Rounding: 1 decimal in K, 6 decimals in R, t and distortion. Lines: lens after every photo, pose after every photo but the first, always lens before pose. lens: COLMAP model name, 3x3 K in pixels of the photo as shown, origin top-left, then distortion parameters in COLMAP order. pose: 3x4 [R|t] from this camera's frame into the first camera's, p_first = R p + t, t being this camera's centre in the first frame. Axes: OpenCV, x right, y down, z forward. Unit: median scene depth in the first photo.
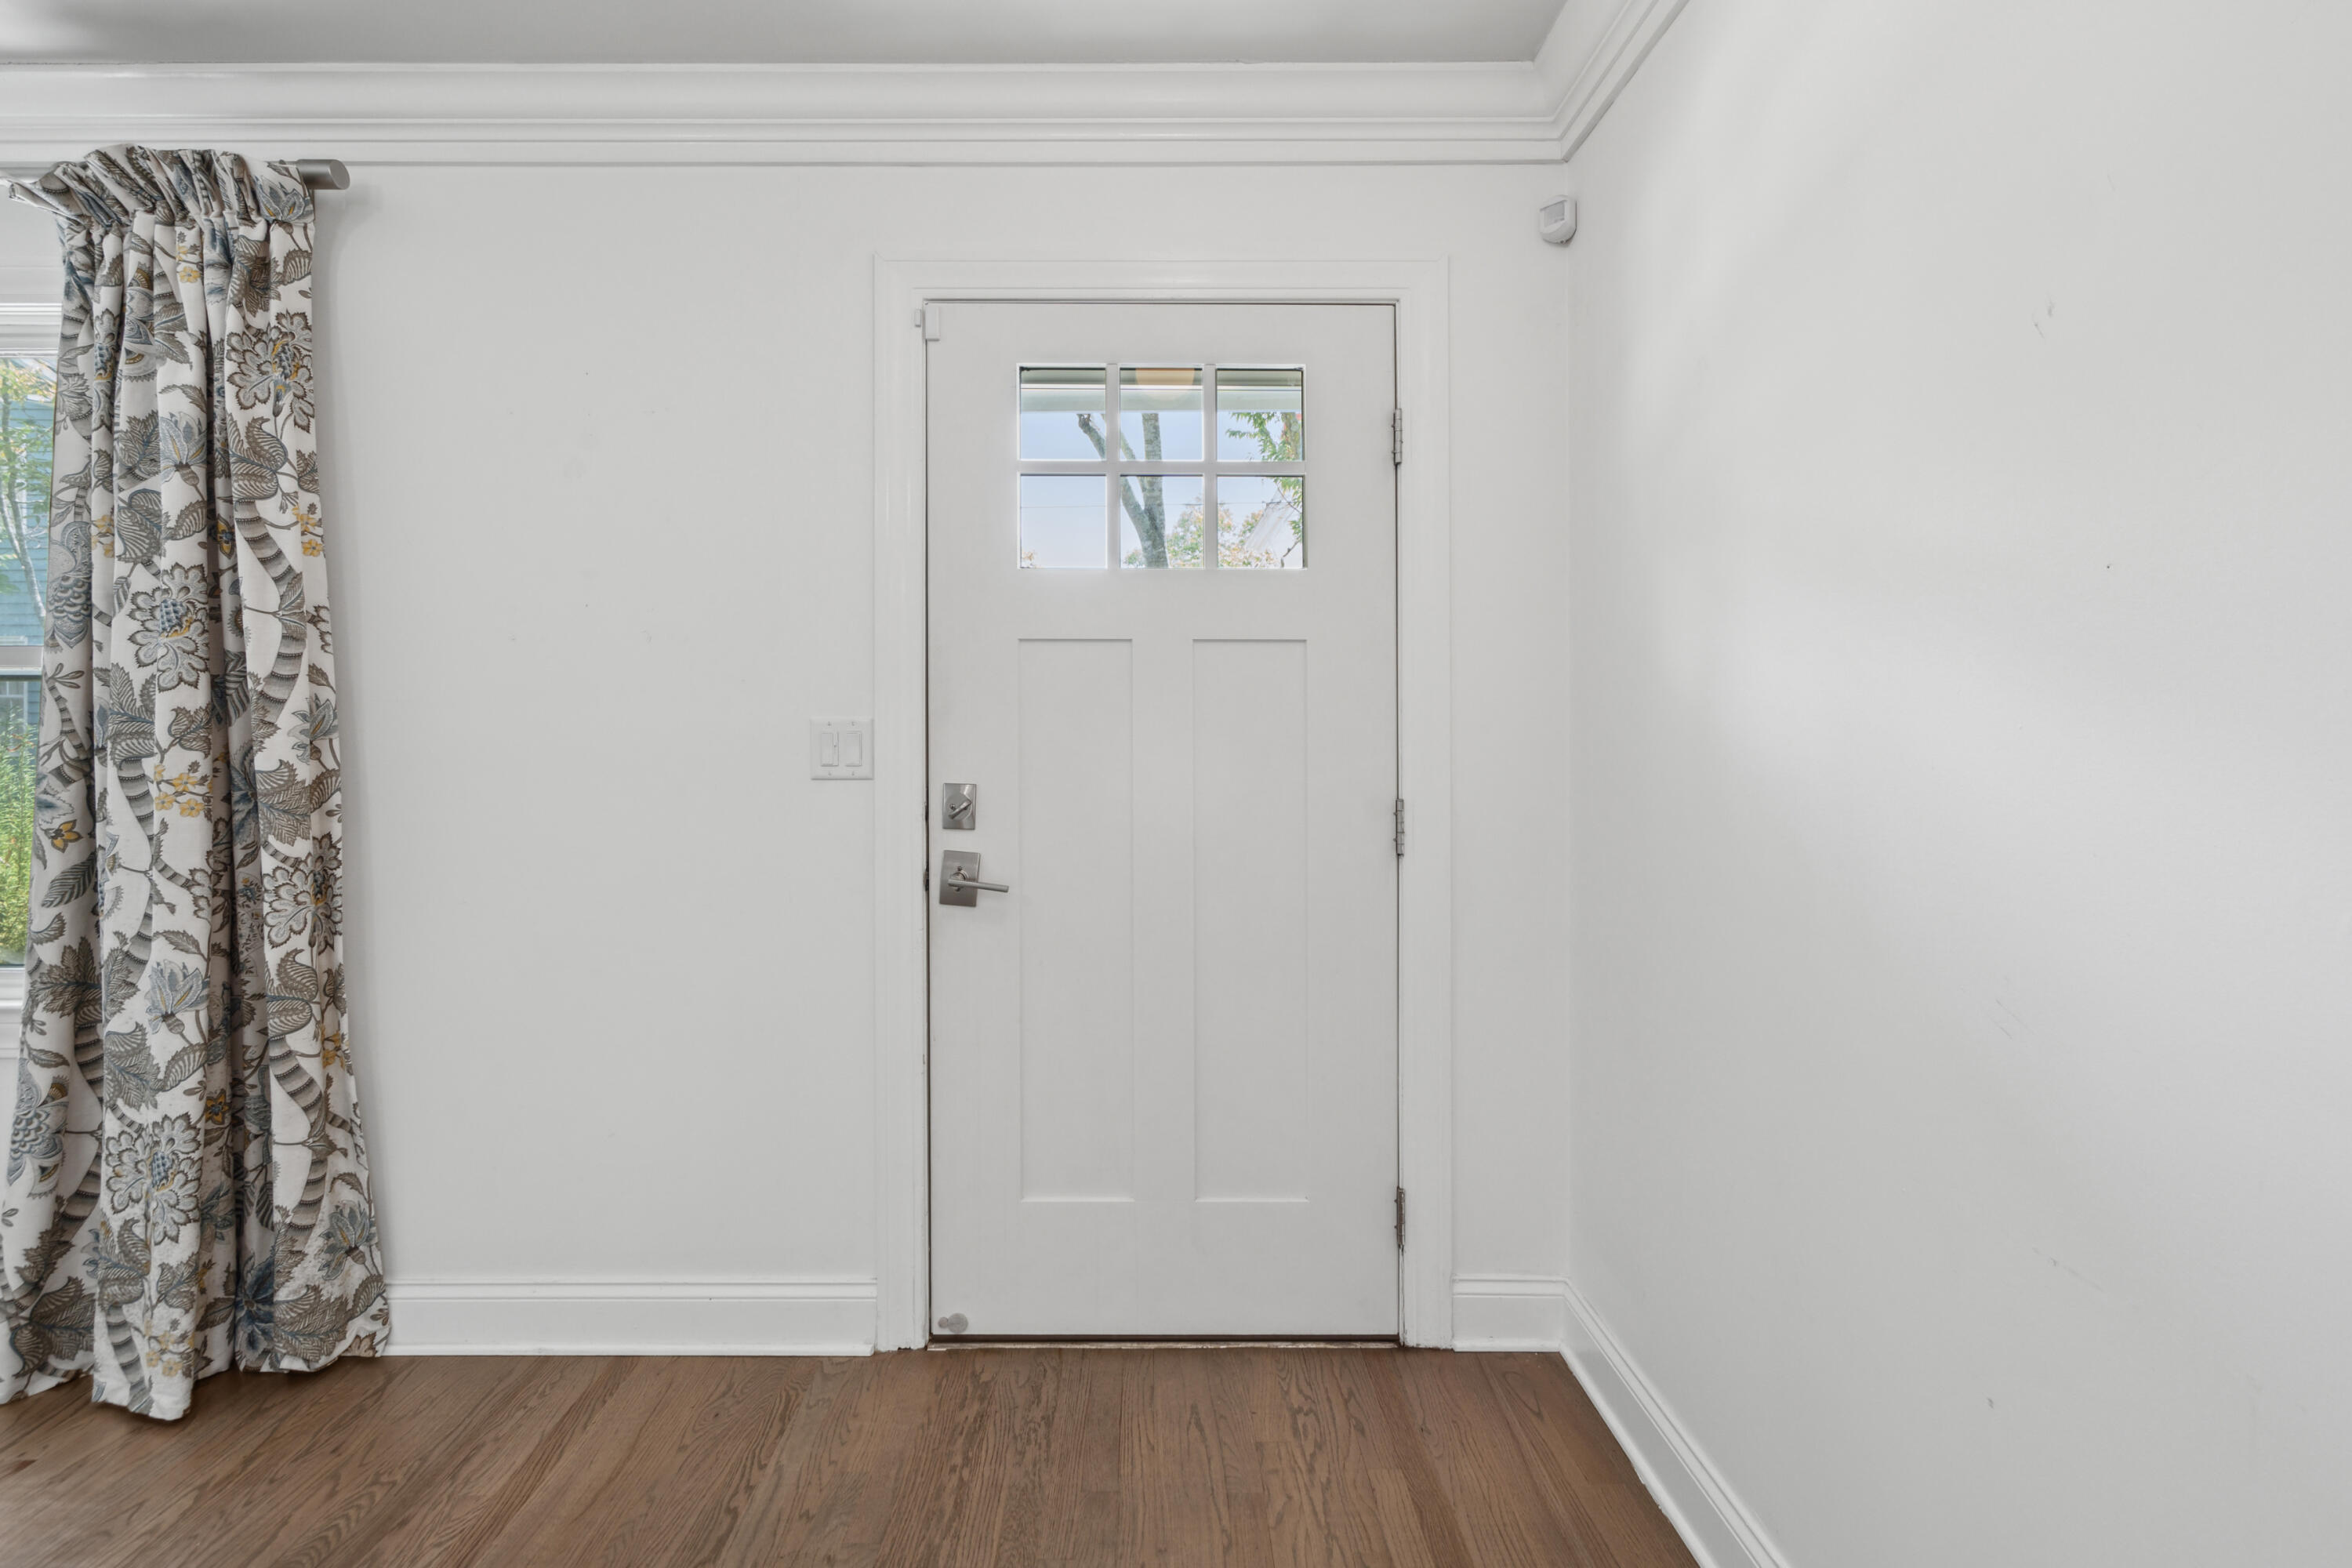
lens RADIAL K [[1066.6, 0, 1170.5], [0, 1066.6, 768.1], [0, 0, 1]] dist [-0.000730, -0.001025]
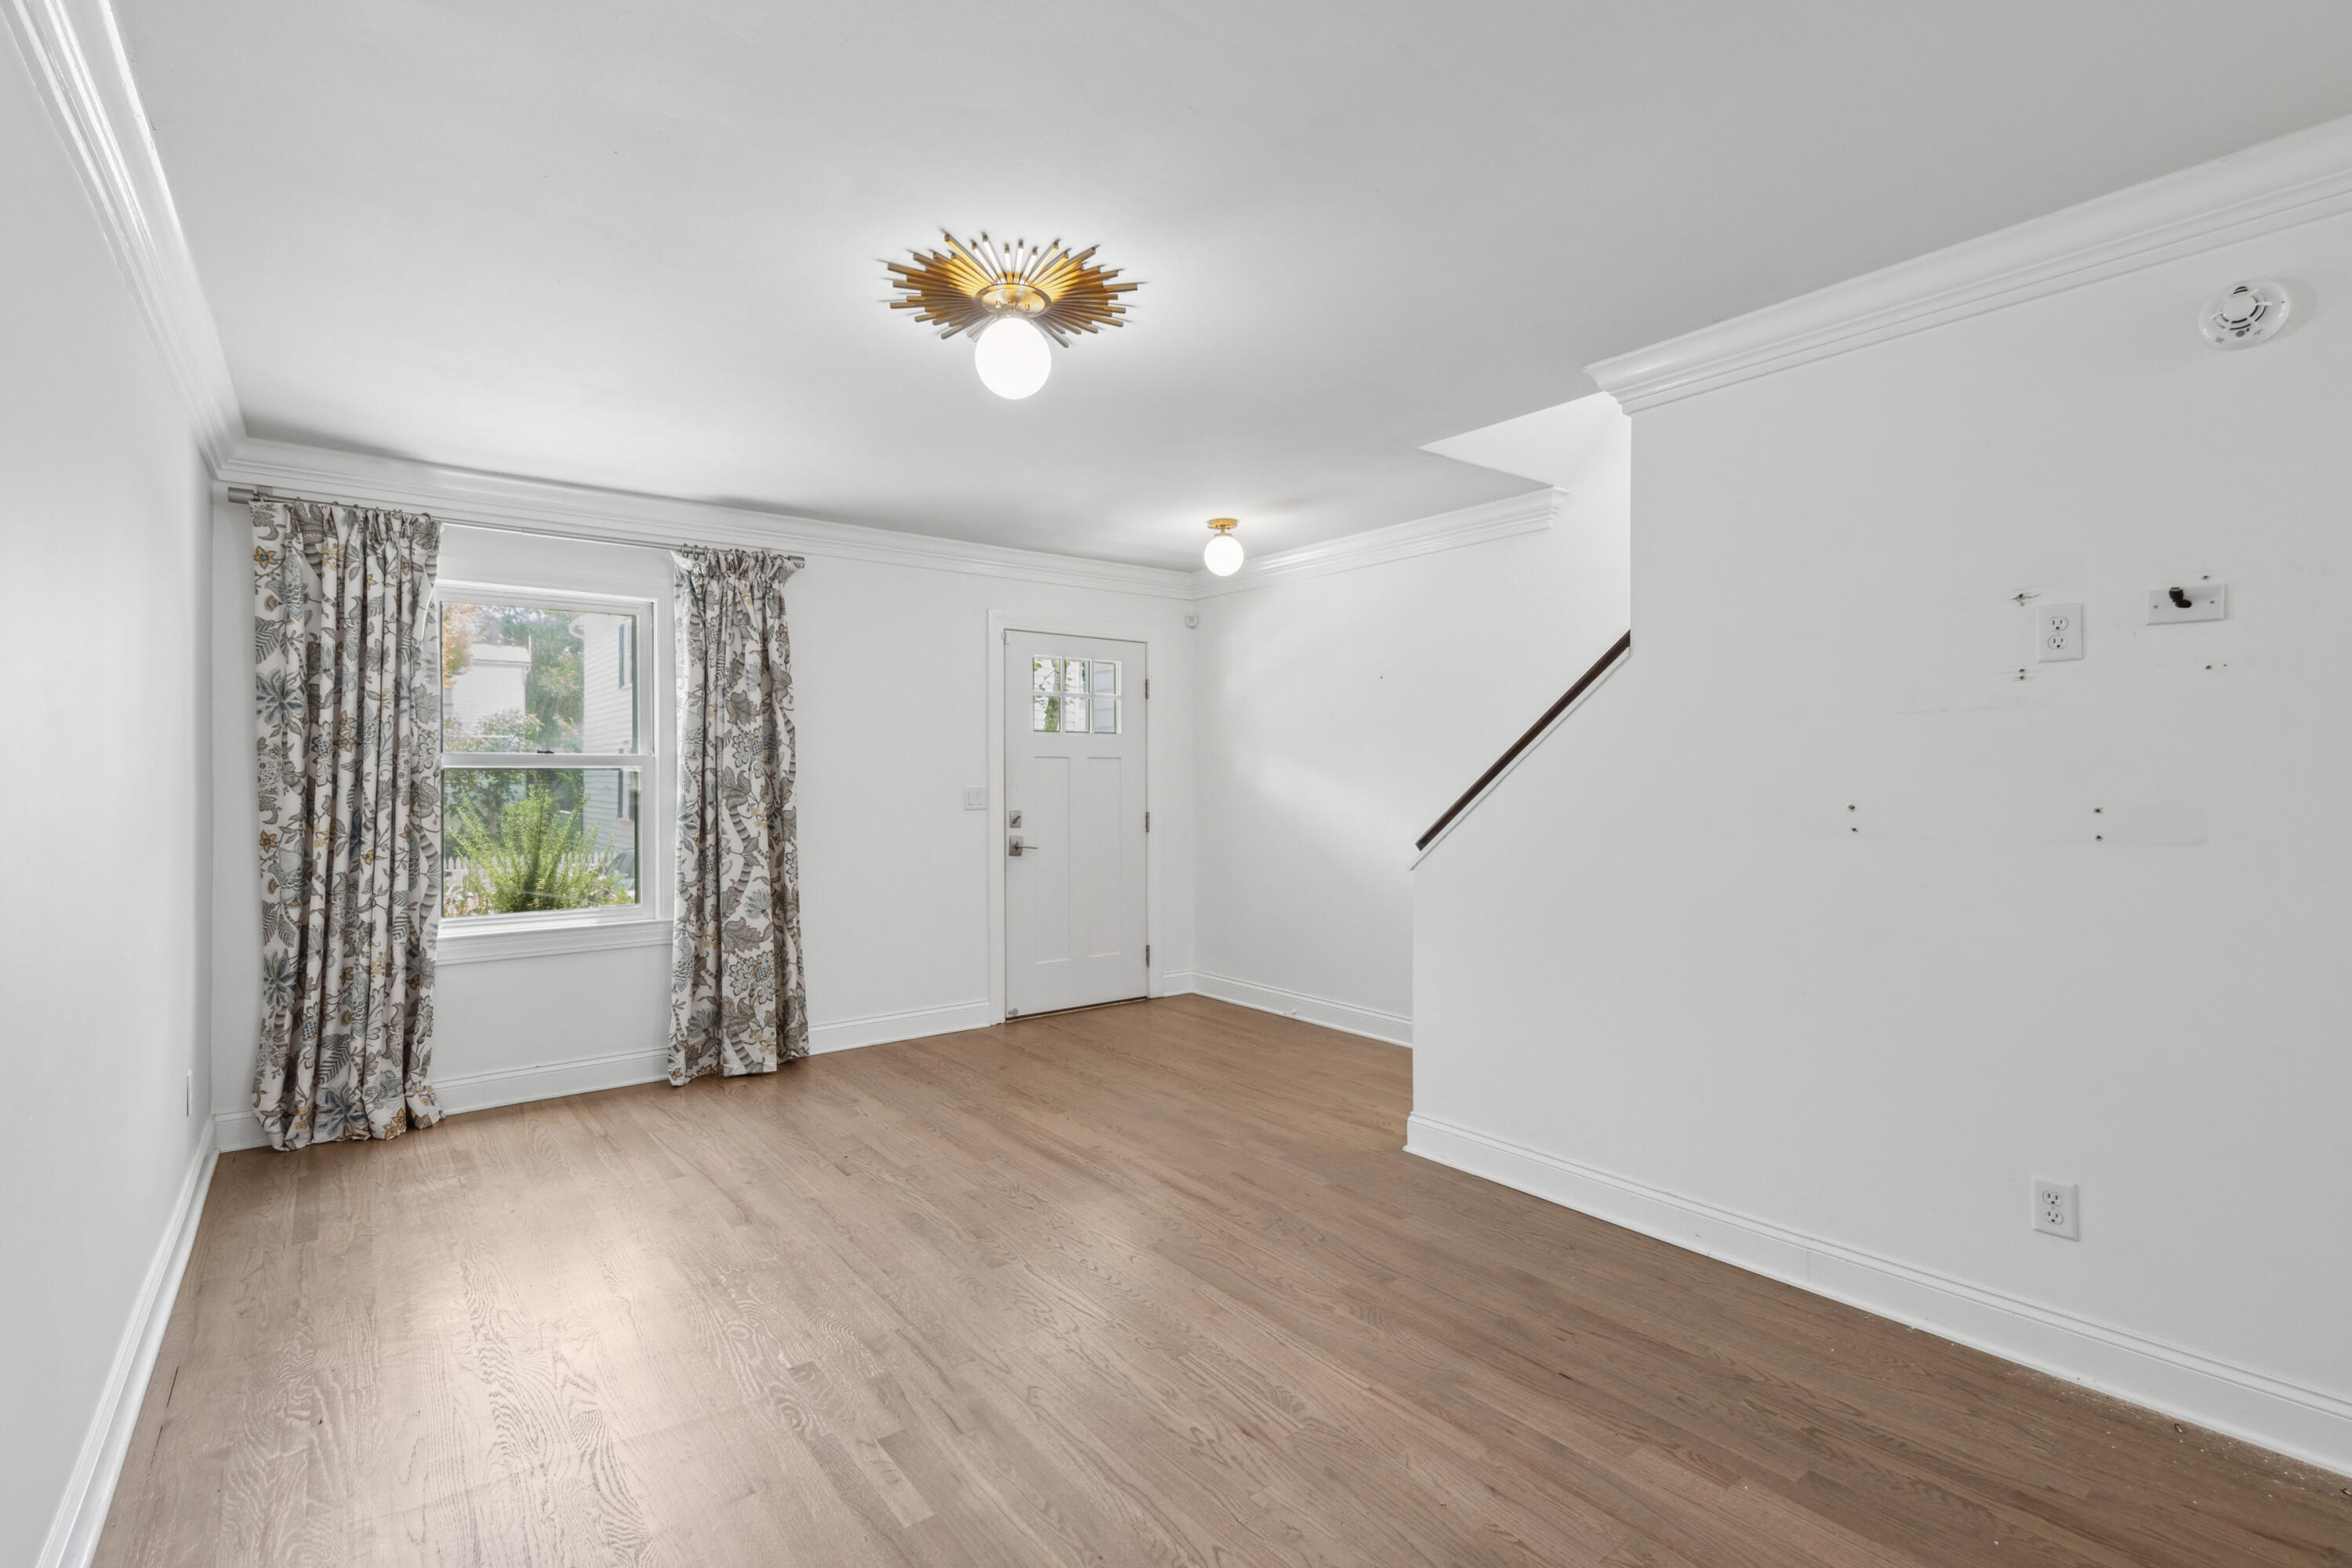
lens RADIAL K [[1066.6, 0, 1179.7], [0, 1066.6, 784.2], [0, 0, 1]] dist [-0.000730, -0.001025]
pose [[0.789350, -0.002533, 0.613938, -1.627253], [-0.000521, 0.999988, 0.004795, -0.069349], [-0.613943, -0.004105, 0.789339, -1.465915]]
